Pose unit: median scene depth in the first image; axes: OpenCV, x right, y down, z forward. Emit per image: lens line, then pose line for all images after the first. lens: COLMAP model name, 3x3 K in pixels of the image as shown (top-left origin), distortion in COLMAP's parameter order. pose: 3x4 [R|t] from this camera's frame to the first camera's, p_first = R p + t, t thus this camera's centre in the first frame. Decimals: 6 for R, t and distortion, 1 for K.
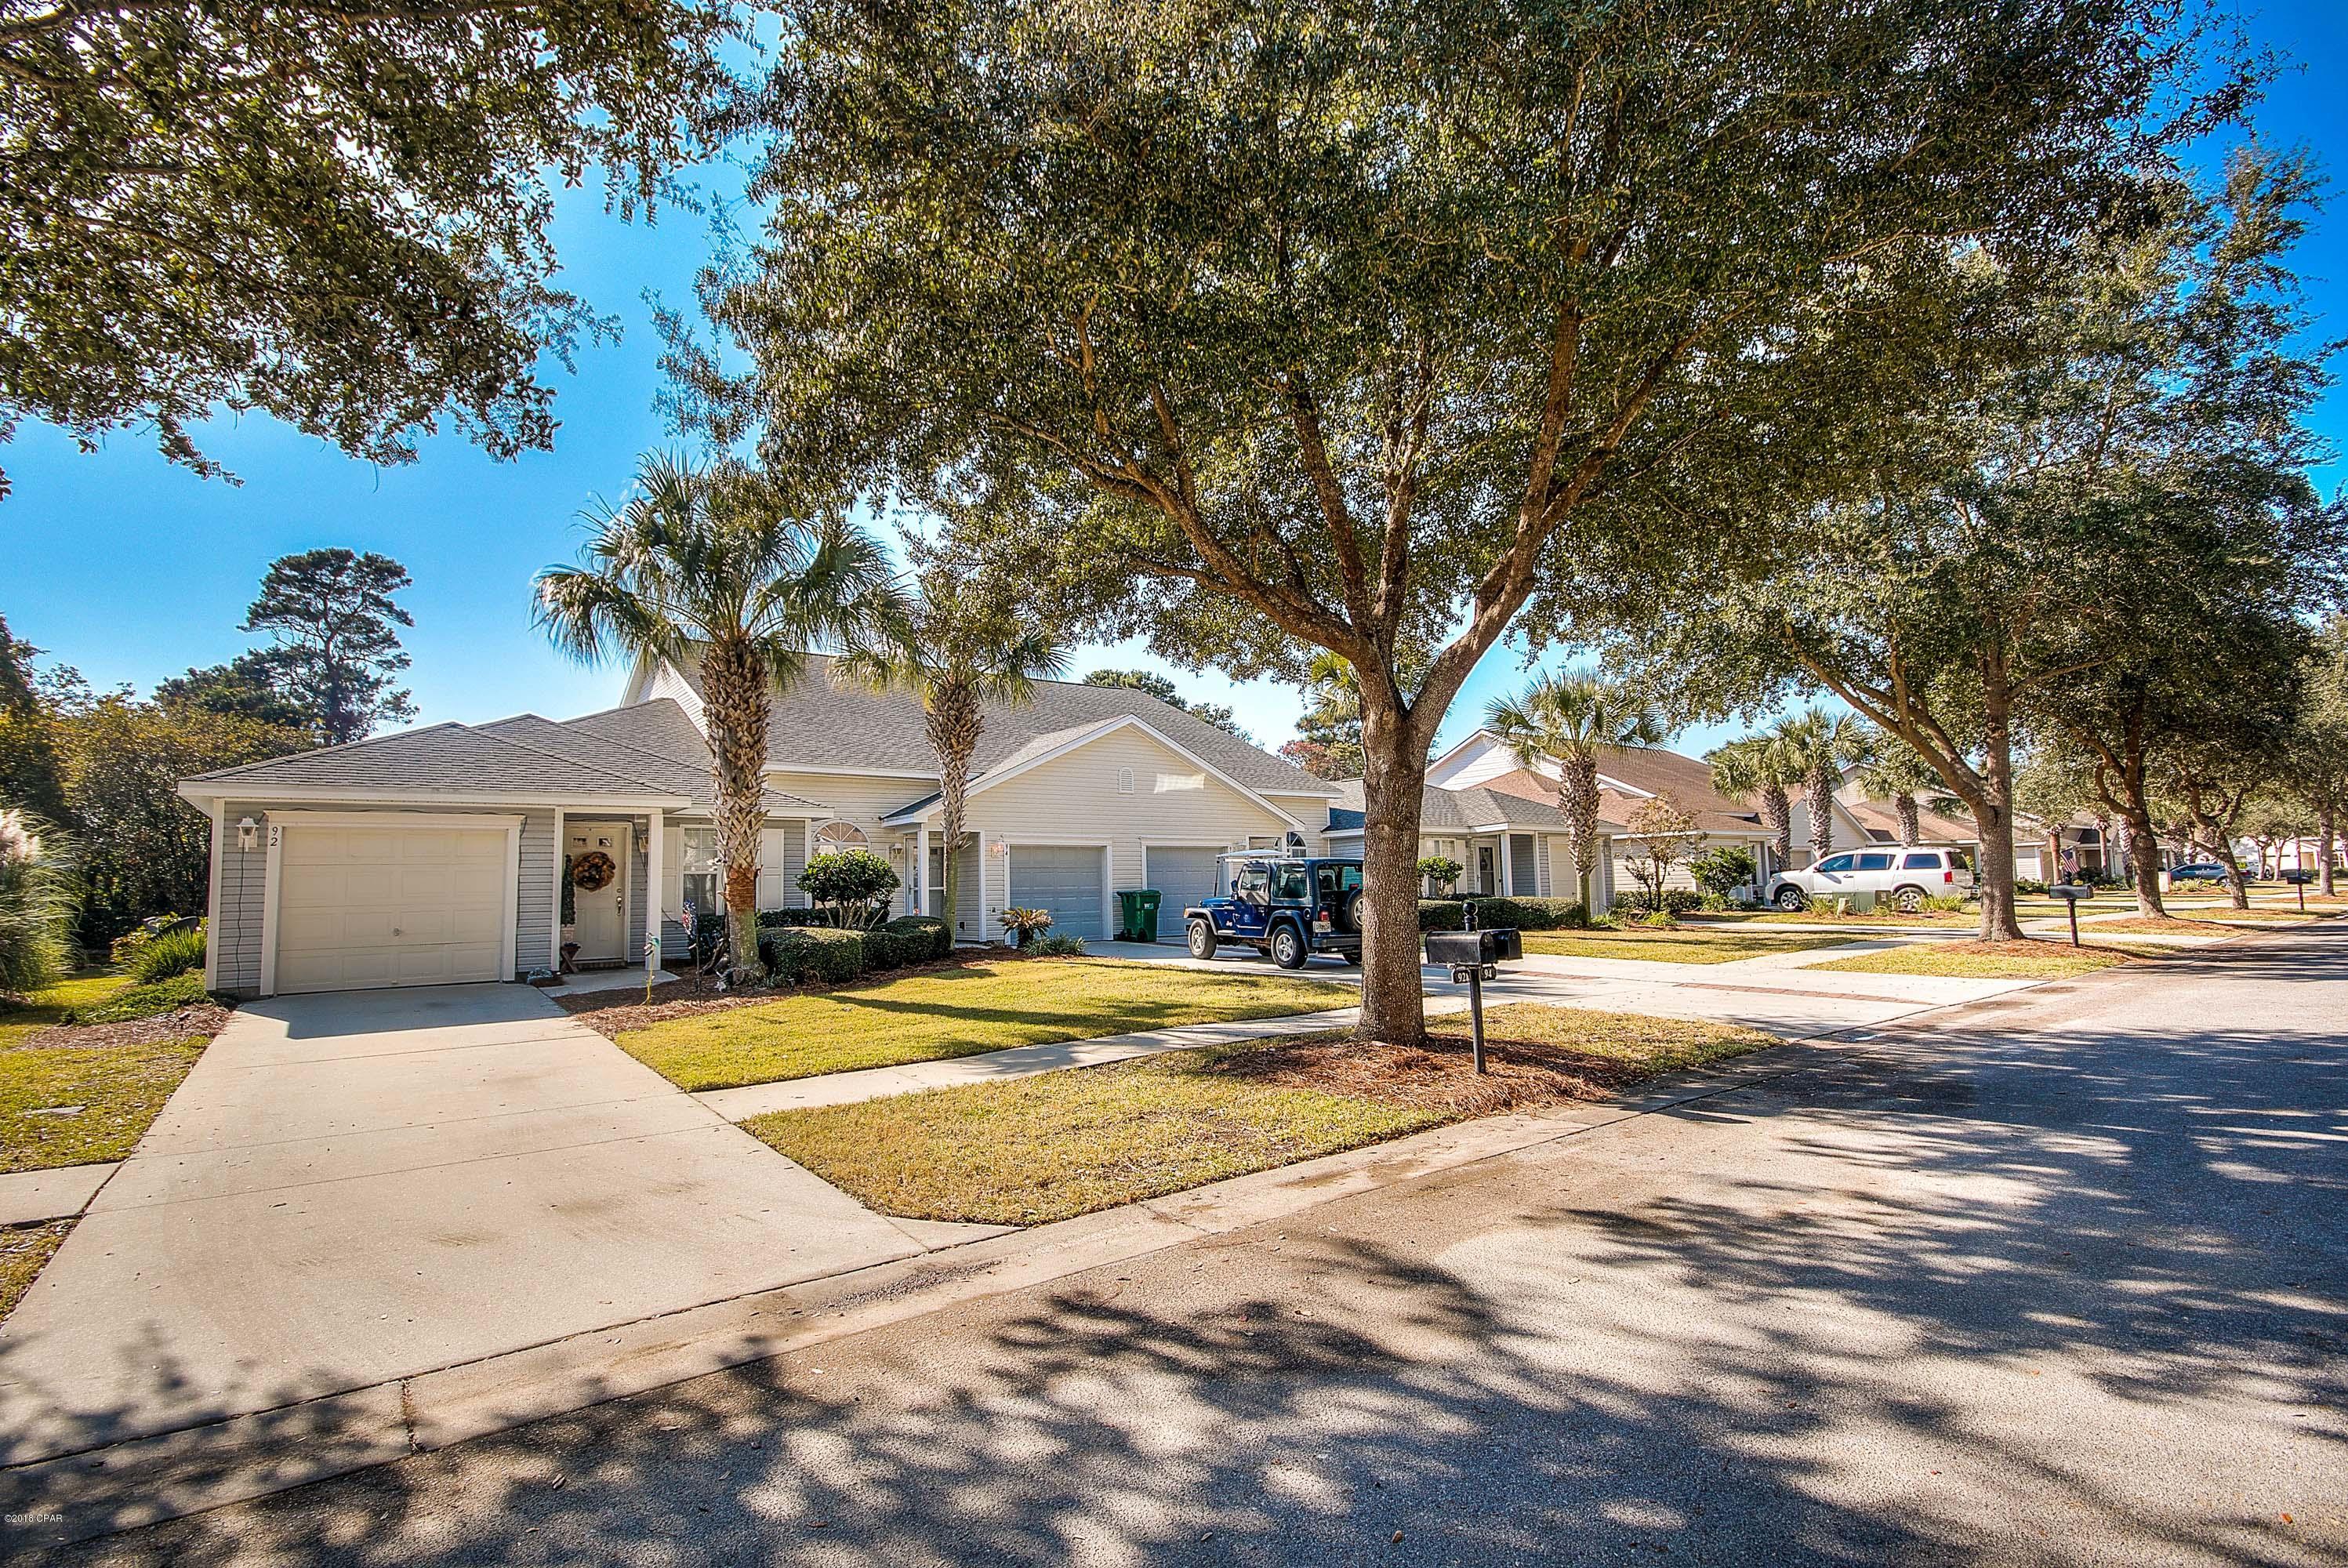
lens RADIAL K [[1110.5, 0, 1155.9], [0, 1110.5, 725.3], [0, 0, 1]] dist [-0.003130, -0.000049]
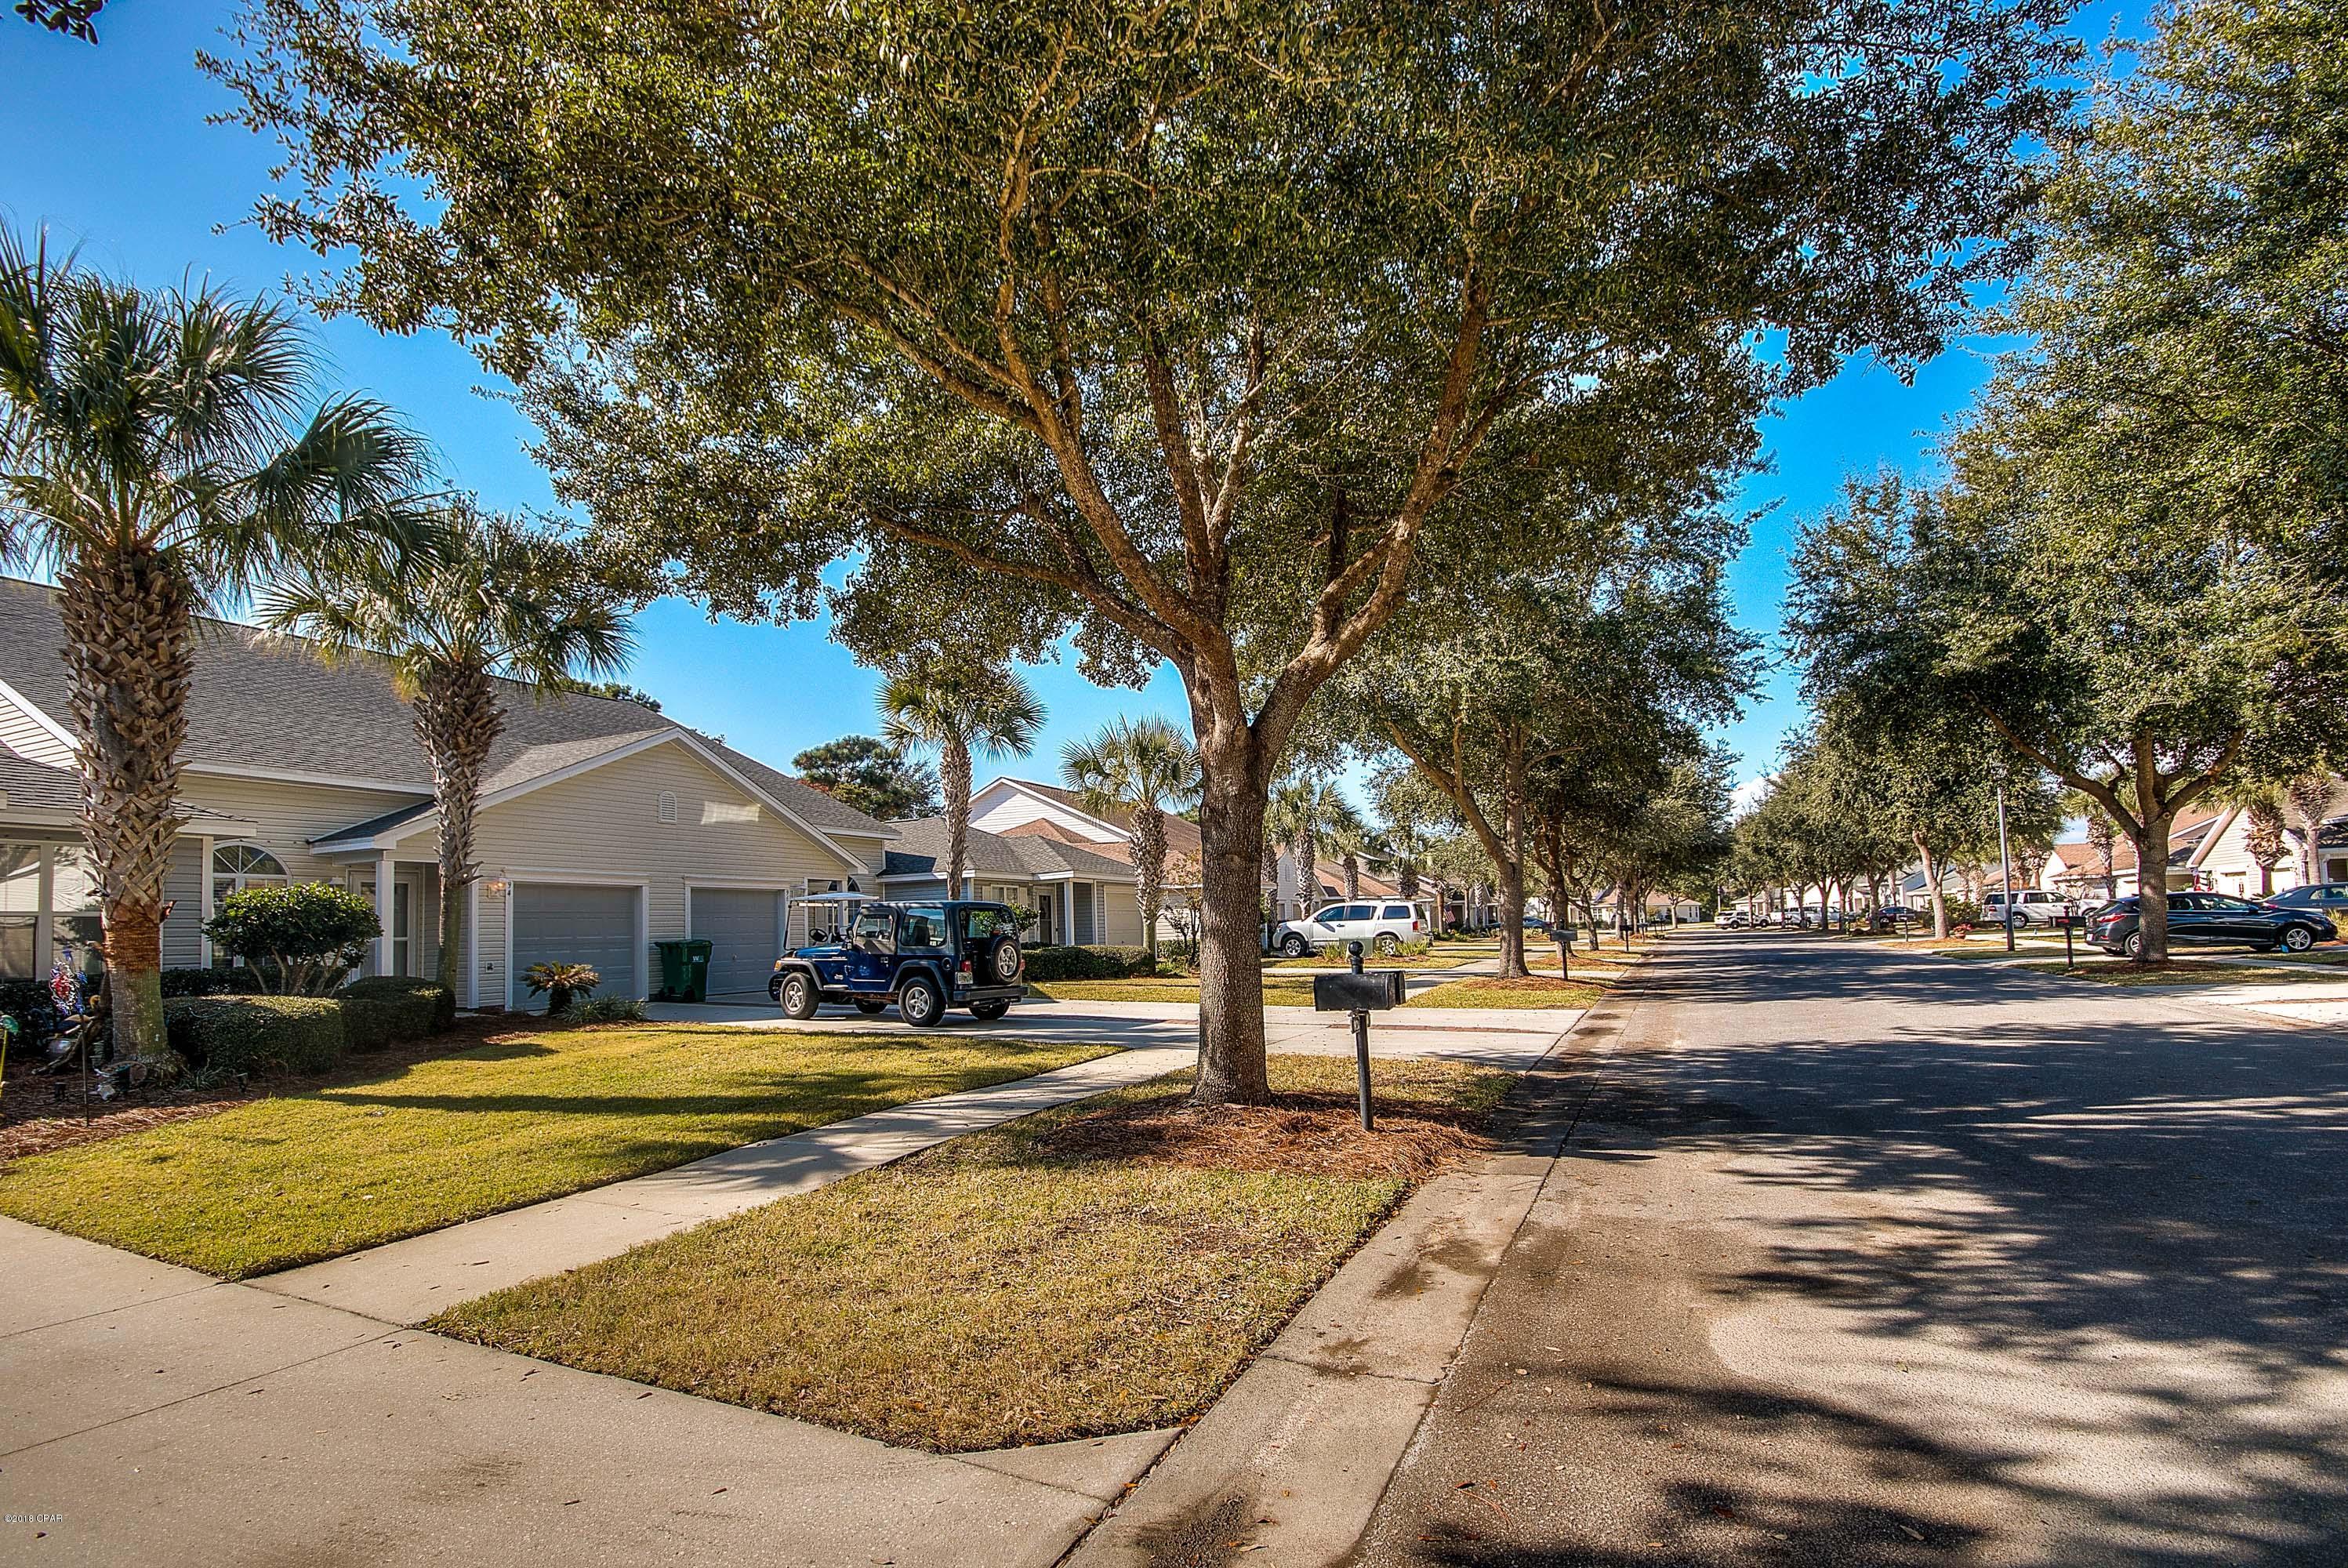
lens RADIAL K [[1130.2, 0, 1173.8], [0, 1130.2, 812.5], [0, 0, 1]] dist [-0.005300, 0.000932]
pose [[0.878535, 0.047400, 0.475321, -0.128871], [-0.062637, 0.997904, 0.016259, 0.022396], [-0.473554, -0.044057, 0.879662, 0.121788]]
